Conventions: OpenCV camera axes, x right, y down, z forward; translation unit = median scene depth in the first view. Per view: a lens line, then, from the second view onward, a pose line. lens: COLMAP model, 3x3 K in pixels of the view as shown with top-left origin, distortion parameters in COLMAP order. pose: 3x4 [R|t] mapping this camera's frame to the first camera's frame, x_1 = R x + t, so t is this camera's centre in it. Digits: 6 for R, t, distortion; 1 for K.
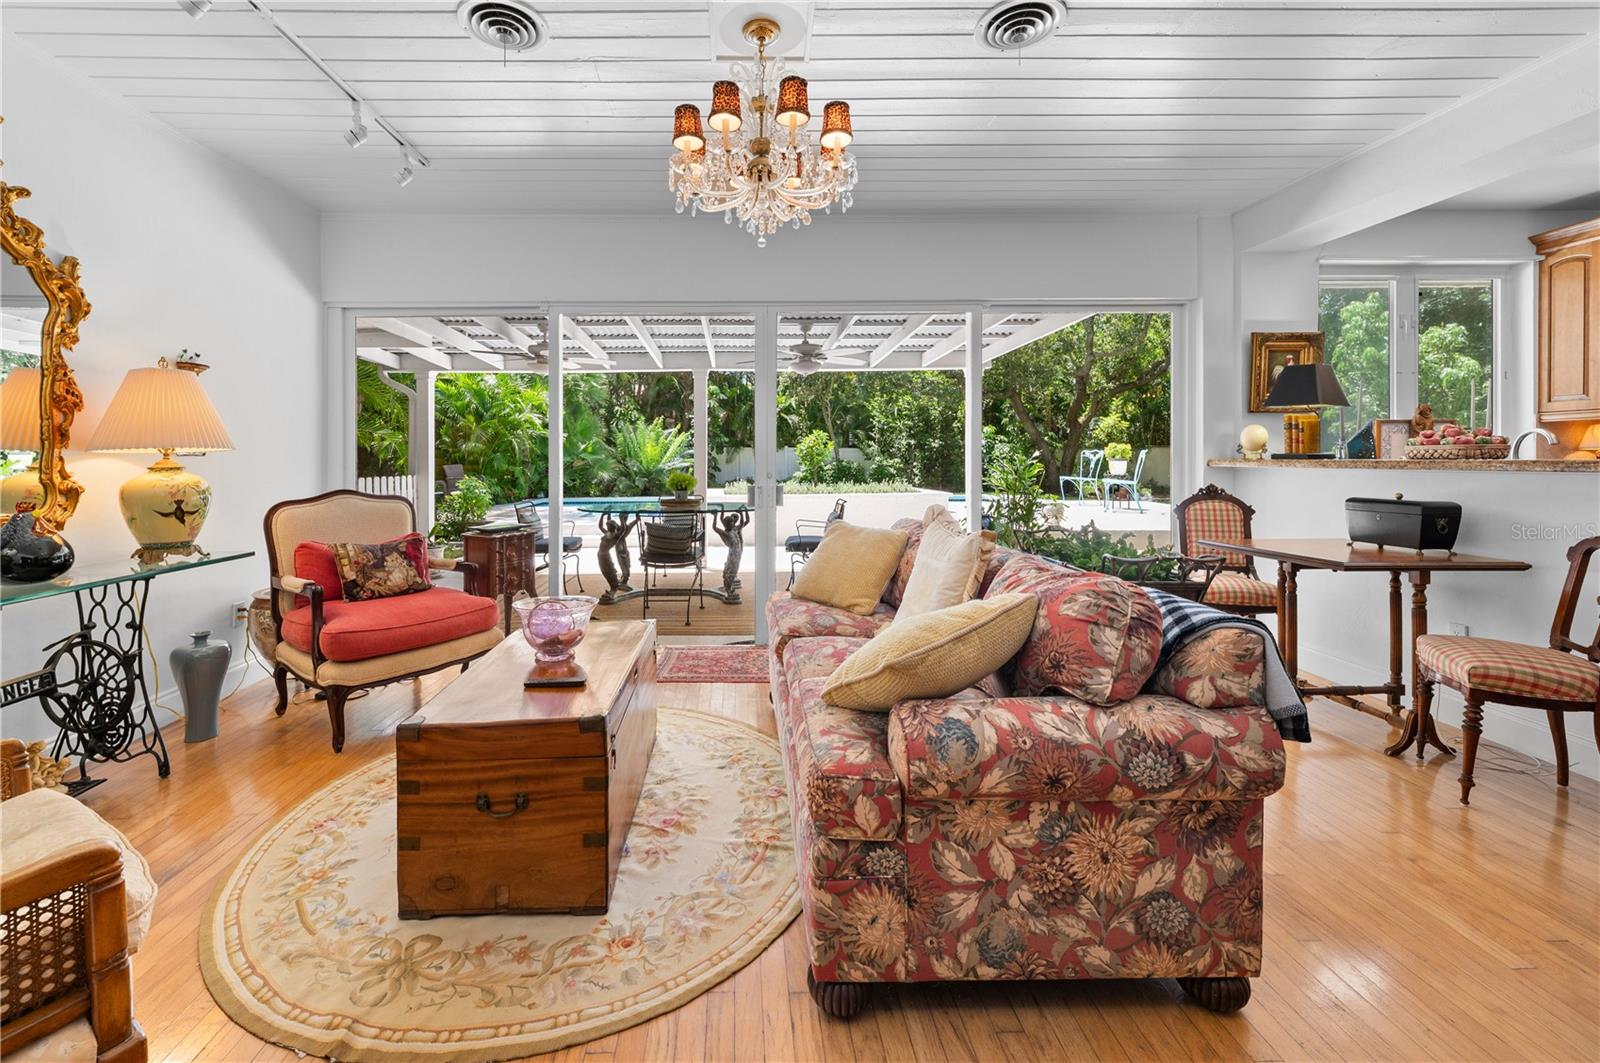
lens RADIAL K [[676.3, 0, 755.6], [0, 676.3, 468.9], [0, 0, 1]] dist [-0.001559, -0.000471]
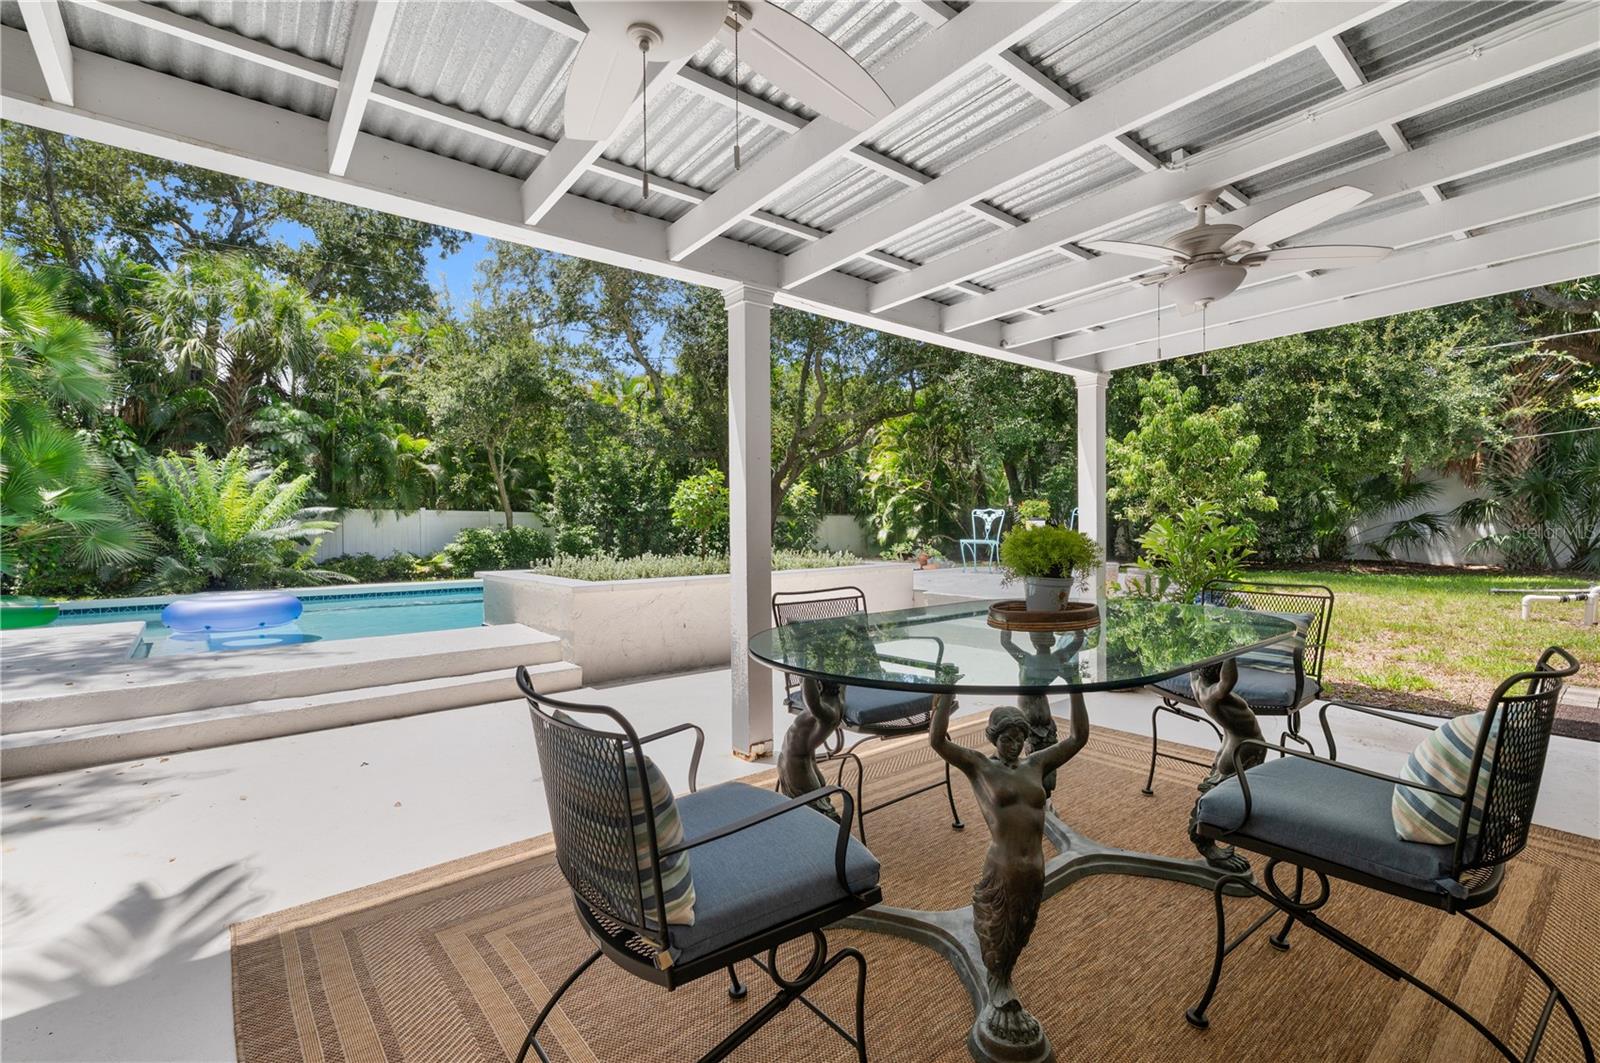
lens RADIAL K [[700.7, 0, 805.4], [0, 700.7, 538.5], [0, 0, 1]] dist [0.003805, -0.001379]
pose [[0.790729, -0.009669, 0.612090, -0.656433], [0.011776, 0.999930, 0.000582, 0.017806], [-0.612053, 0.006747, 0.790788, 1.316524]]
